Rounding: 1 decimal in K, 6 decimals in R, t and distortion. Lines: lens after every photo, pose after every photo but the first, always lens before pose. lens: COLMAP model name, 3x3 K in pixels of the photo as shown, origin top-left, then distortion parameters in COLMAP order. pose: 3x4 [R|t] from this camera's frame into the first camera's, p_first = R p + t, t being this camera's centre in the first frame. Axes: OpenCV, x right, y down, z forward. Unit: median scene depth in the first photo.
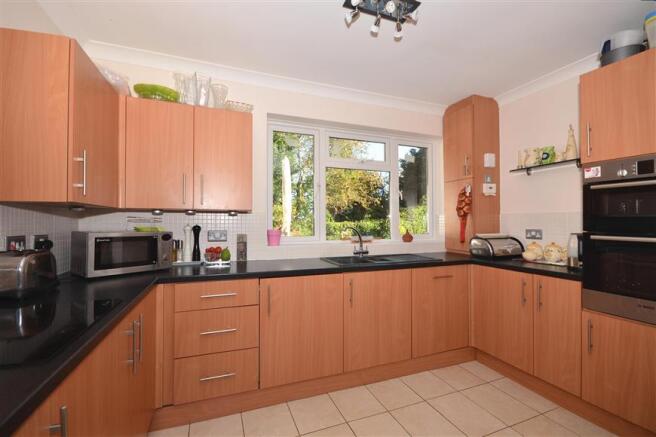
lens RADIAL K [[296.0, 0, 328.0], [0, 296.0, 218.5], [0, 0, 1]] dist [-0.000879, -0.000040]
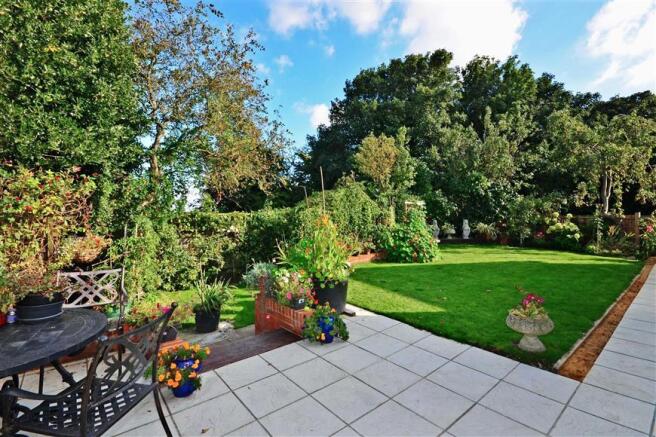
lens RADIAL K [[306.4, 0, 328.0], [0, 306.4, 218.5], [0, 0, 1]] dist [0.000155, 0.000006]
pose [[0.948874, -0.015377, 0.315281, 0.222268], [0.004151, 0.999334, 0.036246, 0.008520], [-0.315628, -0.033084, 0.948306, 1.555511]]
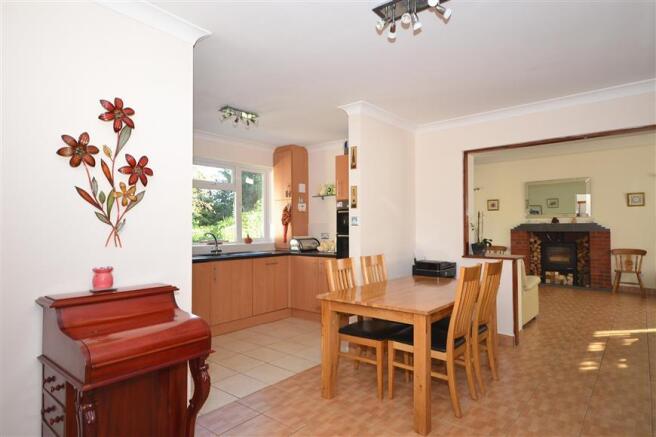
lens RADIAL K [[375.2, 0, 332.2], [0, 375.2, 220.2], [0, 0, 1]] dist [0.015560, 0.000324]
pose [[0.873159, 0.006389, 0.487394, -0.313145], [-0.000748, 0.999930, -0.011768, -0.010712], [-0.487436, 0.009911, 0.873103, -0.915535]]
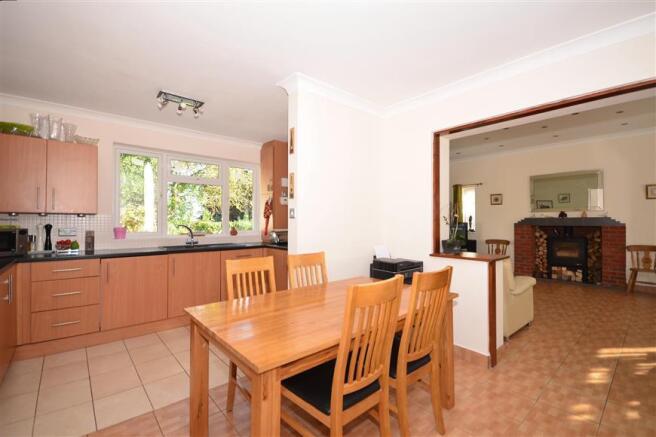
lens RADIAL K [[293.0, 0, 328.0], [0, 293.0, 218.5], [0, 0, 1]] dist [0.026140, -0.022586]
pose [[0.939608, 0.003650, 0.342234, 0.275030], [-0.003829, 0.999993, -0.000153, -0.006601], [-0.342232, -0.001167, 0.939615, -0.652776]]
